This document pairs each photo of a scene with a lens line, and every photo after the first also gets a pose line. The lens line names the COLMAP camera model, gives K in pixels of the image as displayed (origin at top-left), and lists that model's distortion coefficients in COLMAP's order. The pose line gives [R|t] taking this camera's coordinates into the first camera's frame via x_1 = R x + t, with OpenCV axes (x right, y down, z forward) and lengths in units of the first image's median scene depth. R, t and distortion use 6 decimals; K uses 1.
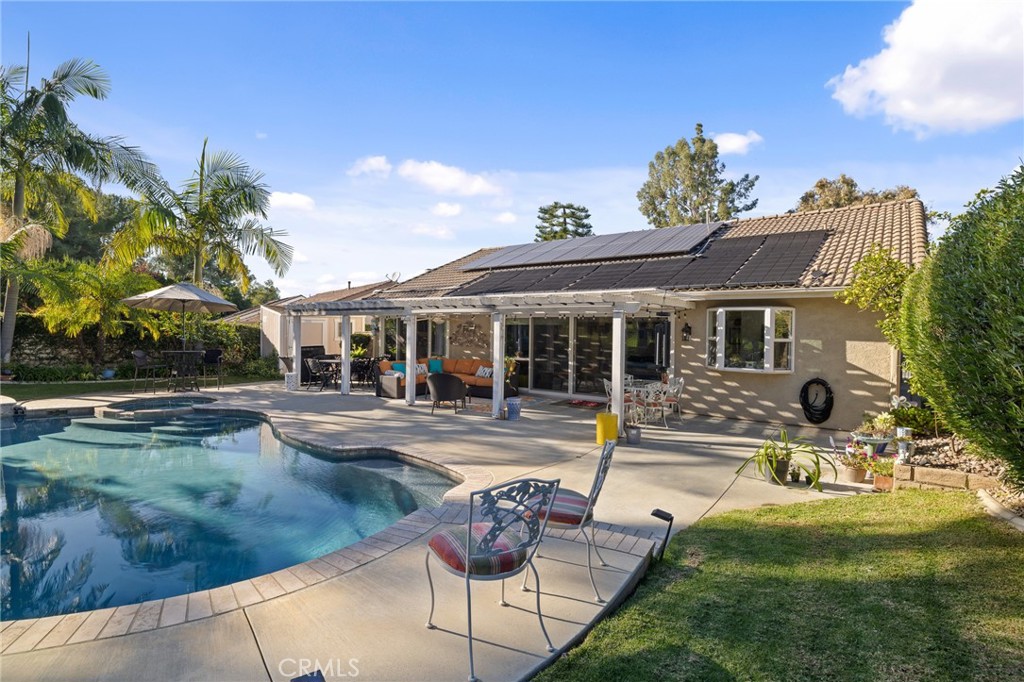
lens RADIAL K [[505.7, 0, 496.7], [0, 505.7, 317.9], [0, 0, 1]] dist [-0.006985, -0.001013]
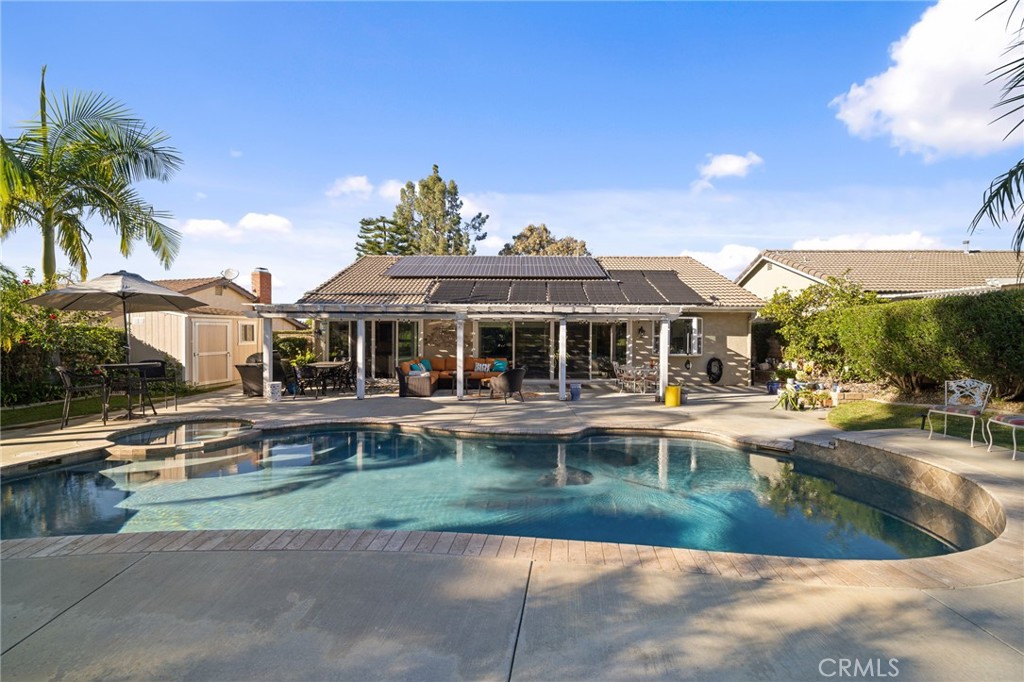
lens RADIAL K [[433.6, 0, 516.7], [0, 433.6, 335.1], [0, 0, 1]] dist [-0.009020, 0.000117]
pose [[0.788822, -0.012421, 0.614496, -0.613472], [-0.008408, 0.999484, 0.030996, -0.000185], [-0.614564, -0.029616, 0.788311, 0.167497]]
